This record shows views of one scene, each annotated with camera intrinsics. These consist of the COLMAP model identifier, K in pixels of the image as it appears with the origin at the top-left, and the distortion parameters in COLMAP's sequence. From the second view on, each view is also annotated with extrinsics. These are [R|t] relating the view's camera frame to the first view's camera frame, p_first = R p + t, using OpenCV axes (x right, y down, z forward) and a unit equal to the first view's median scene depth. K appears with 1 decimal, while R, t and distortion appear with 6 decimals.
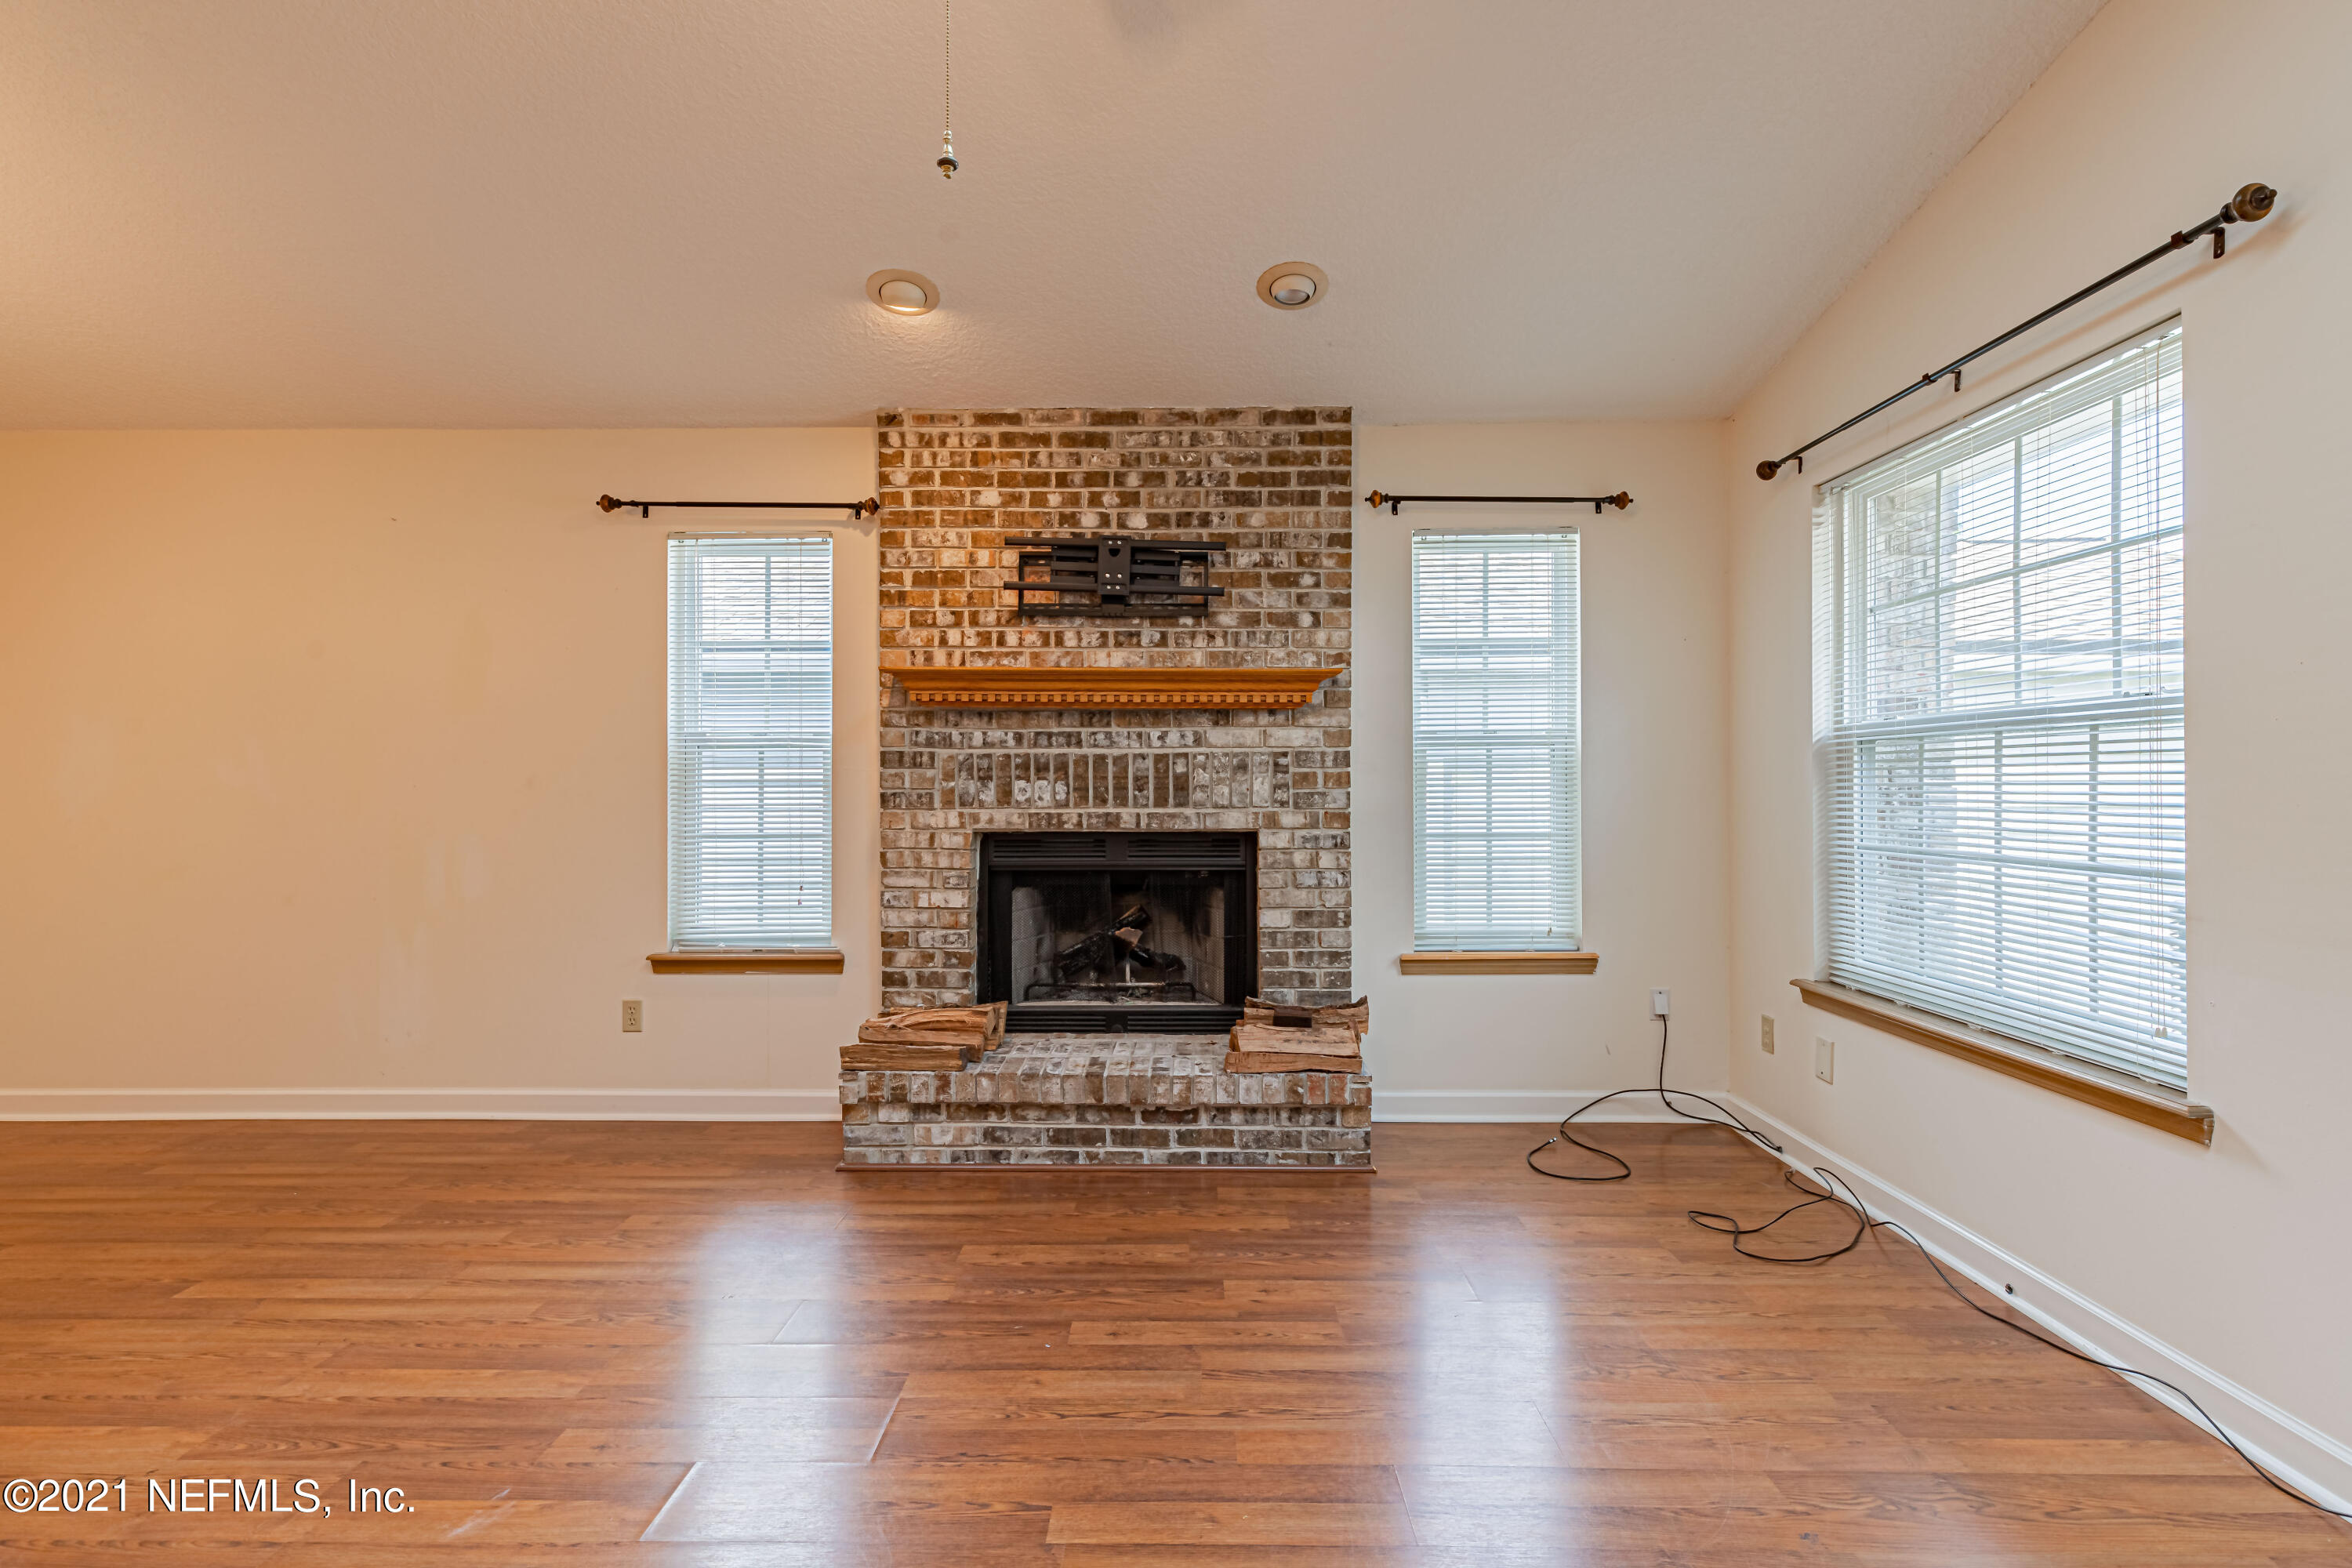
lens RADIAL K [[1057.8, 0, 1175.9], [0, 1057.8, 780.3], [0, 0, 1]] dist [0.010430, -0.003263]
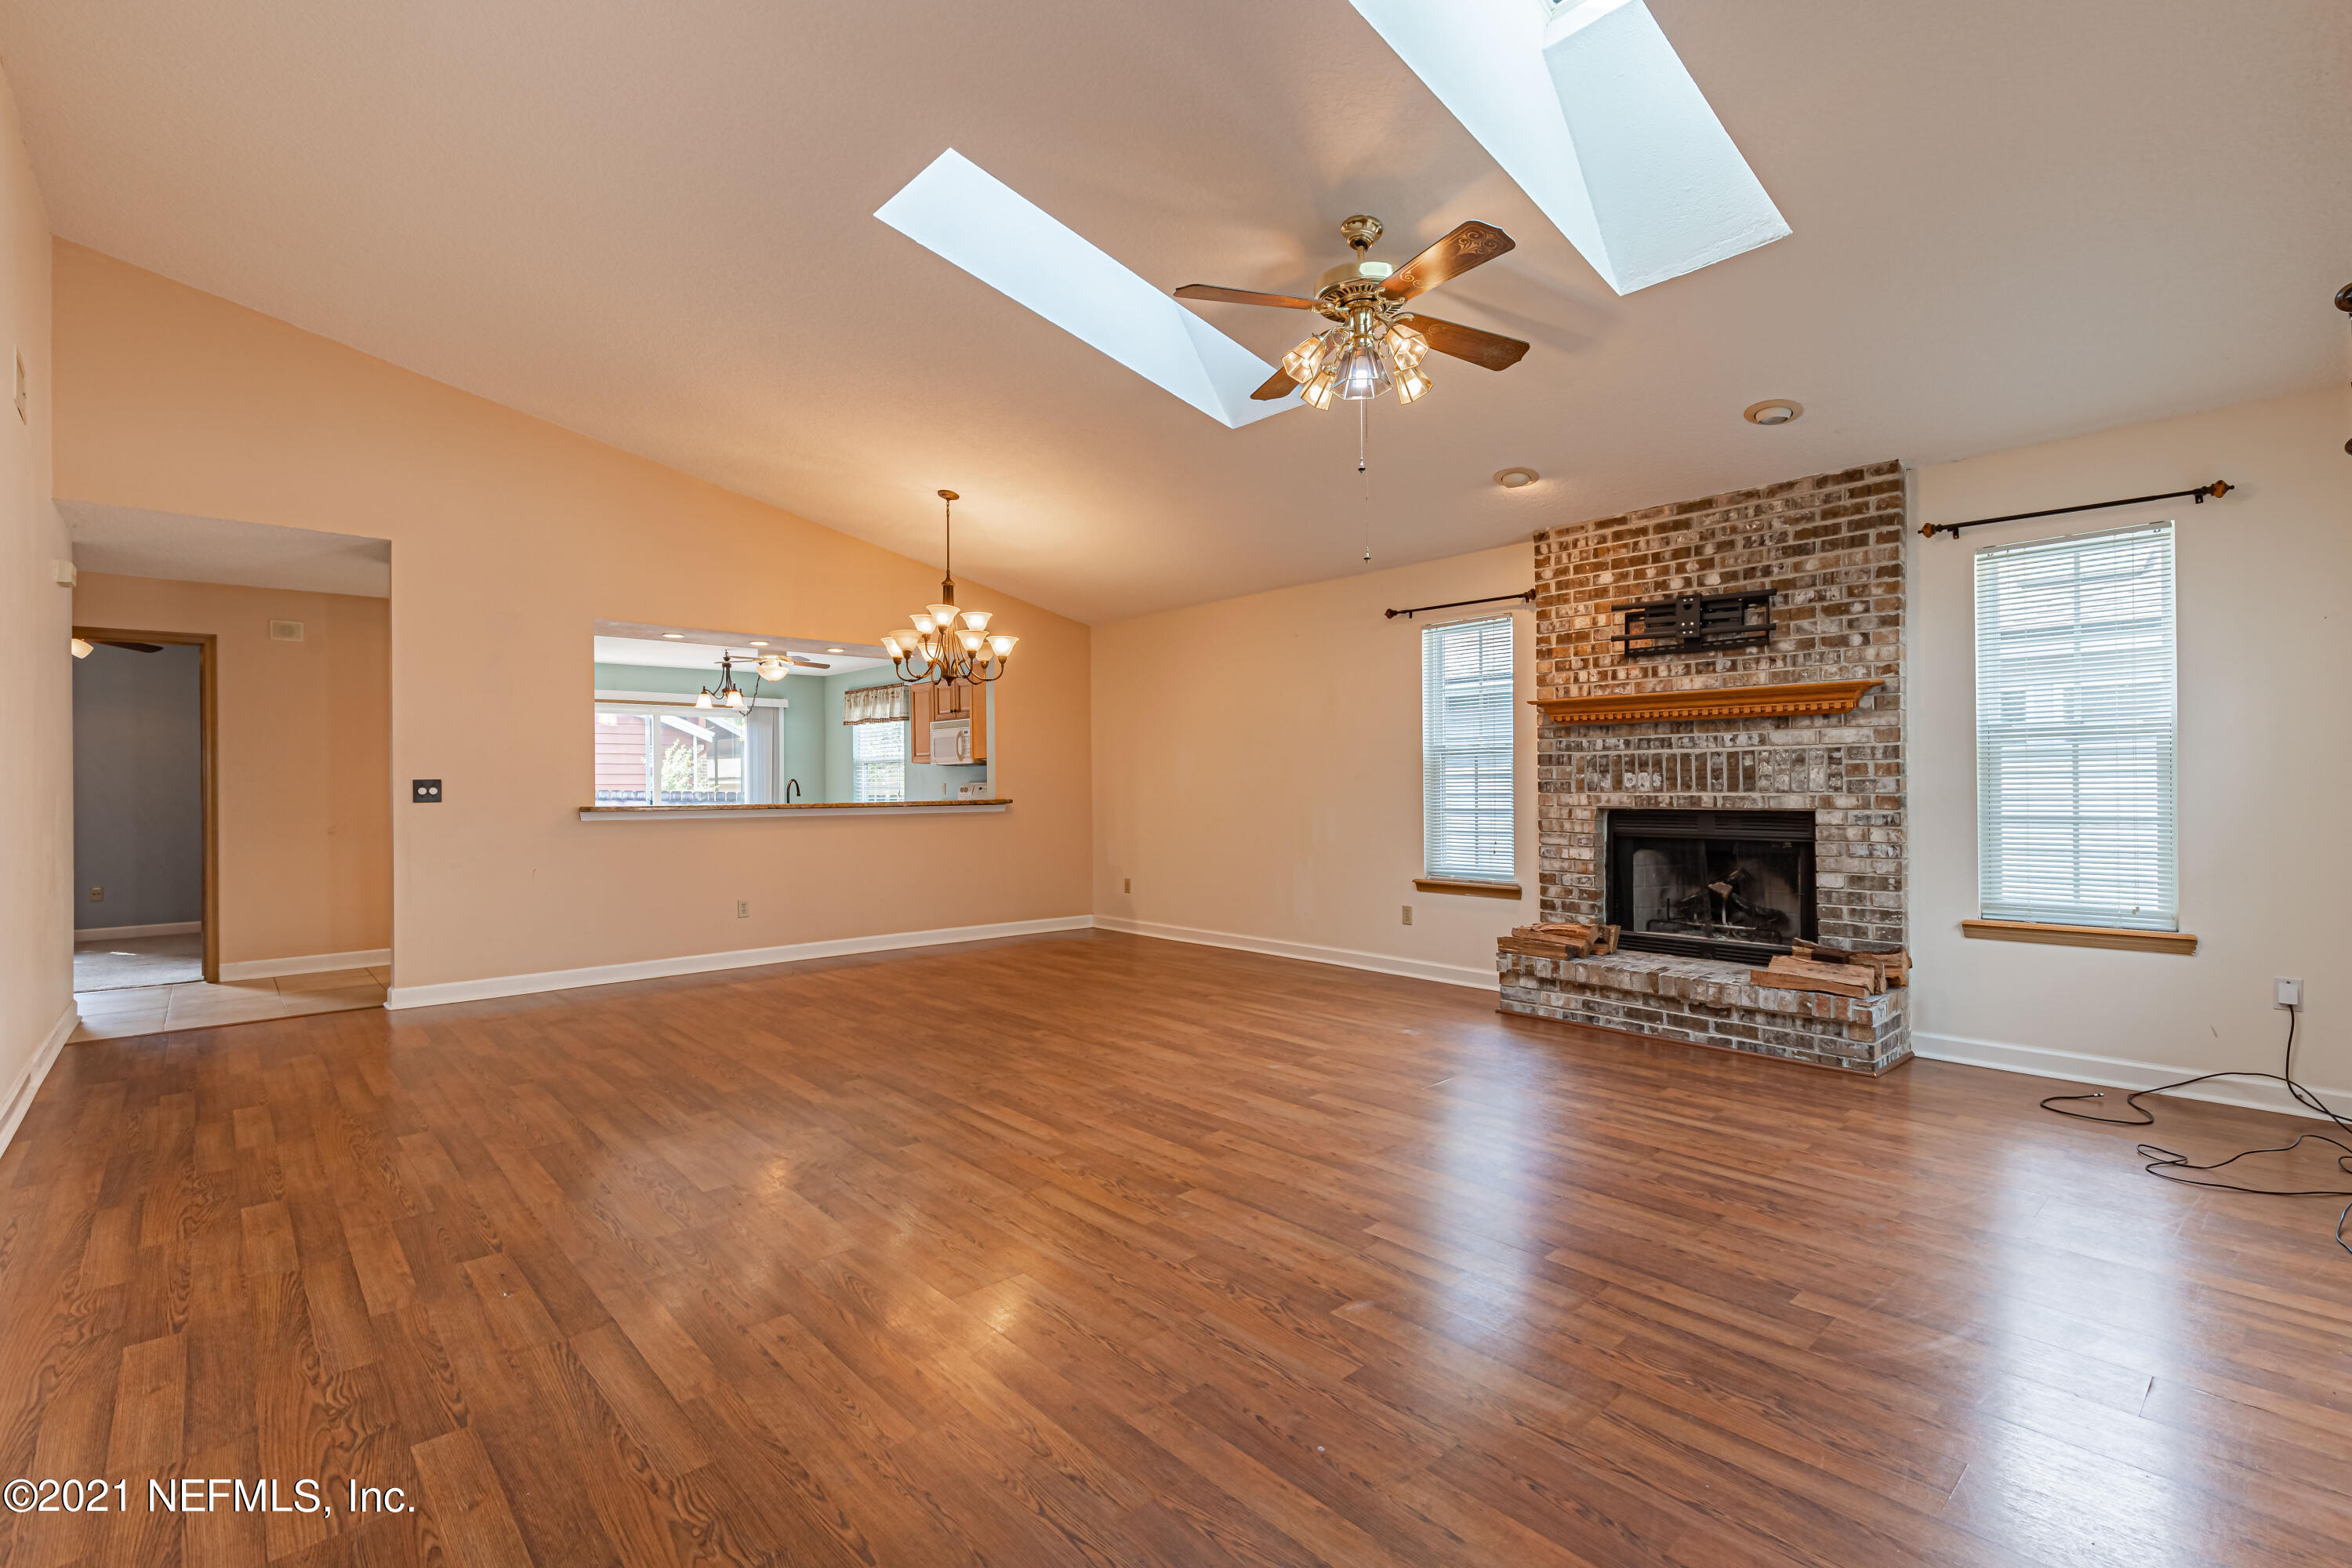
lens RADIAL K [[1057.8, 0, 1180.7], [0, 1057.8, 779.1], [0, 0, 1]] dist [0.010430, -0.003263]
pose [[0.682631, -0.006857, -0.730731, 0.487102], [0.013052, 0.999911, 0.002810, -0.003349], [0.730647, -0.011456, 0.682659, -0.421146]]
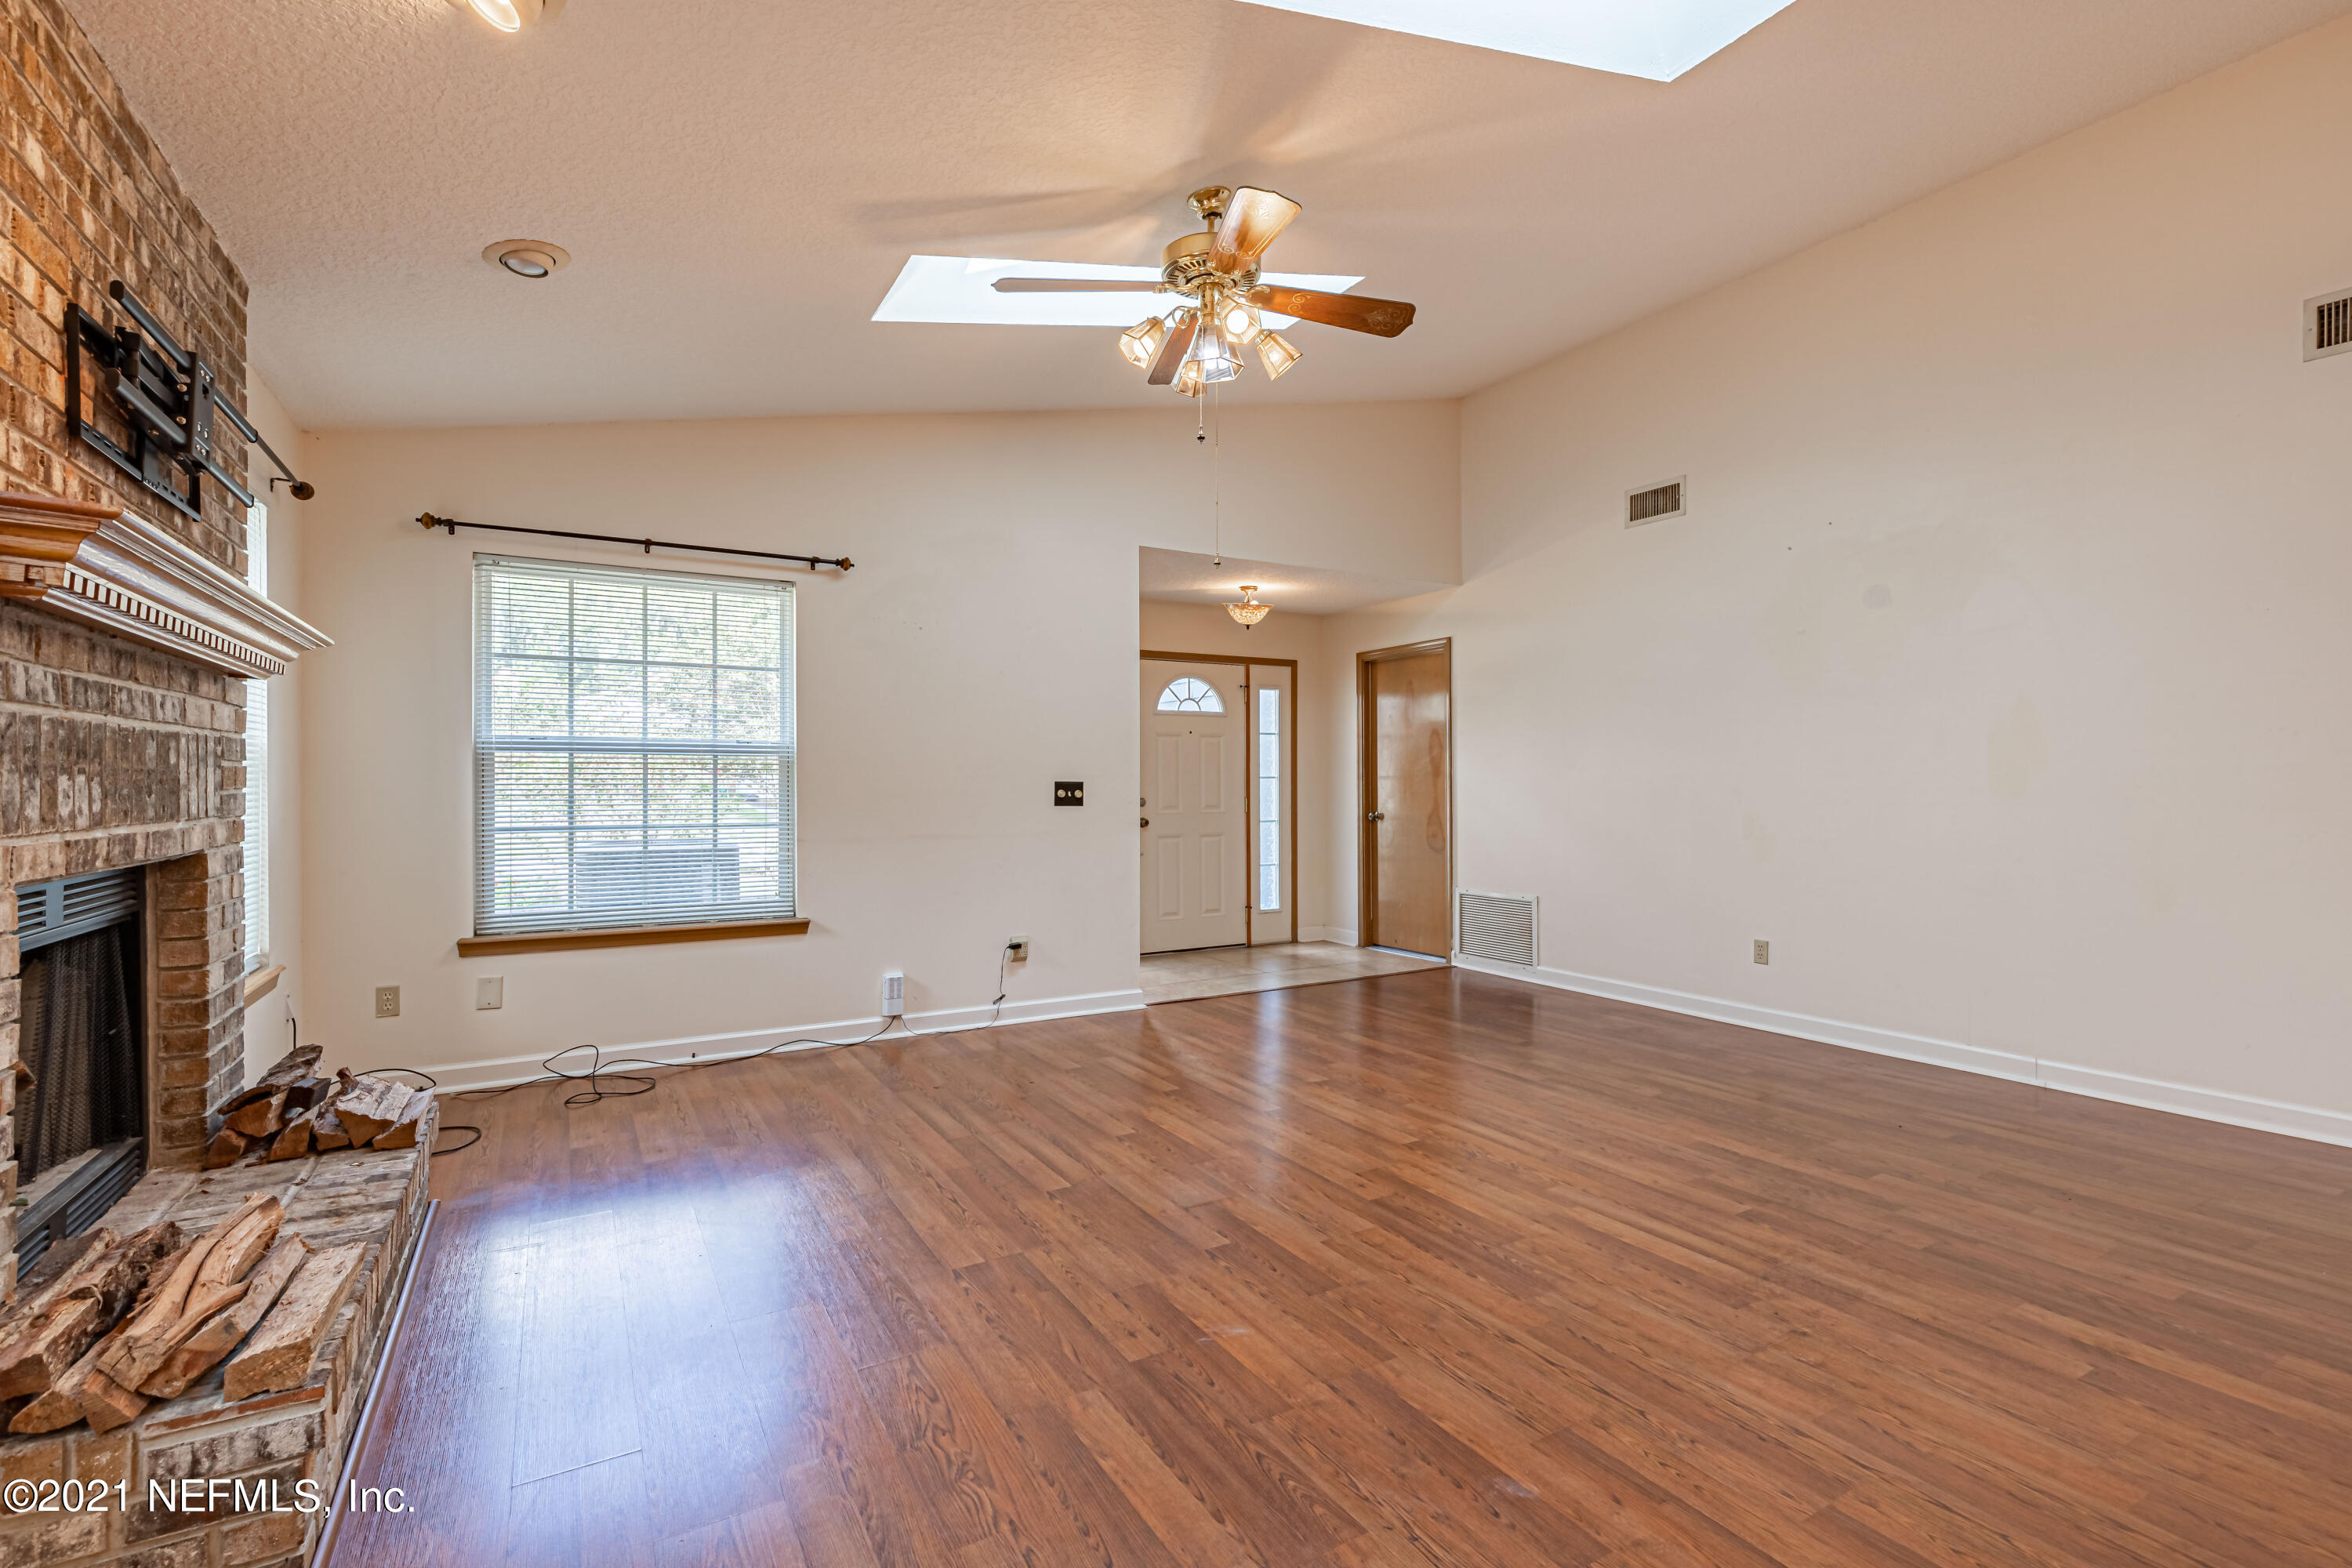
lens RADIAL K [[1057.8, 0, 1175.1], [0, 1057.8, 775.7], [0, 0, 1]] dist [0.010430, -0.003263]
pose [[-0.512147, 0.006764, 0.858871, -0.826120], [-0.005324, 0.999925, -0.011049, 0.002787], [-0.858881, -0.010231, -0.512073, 0.813797]]
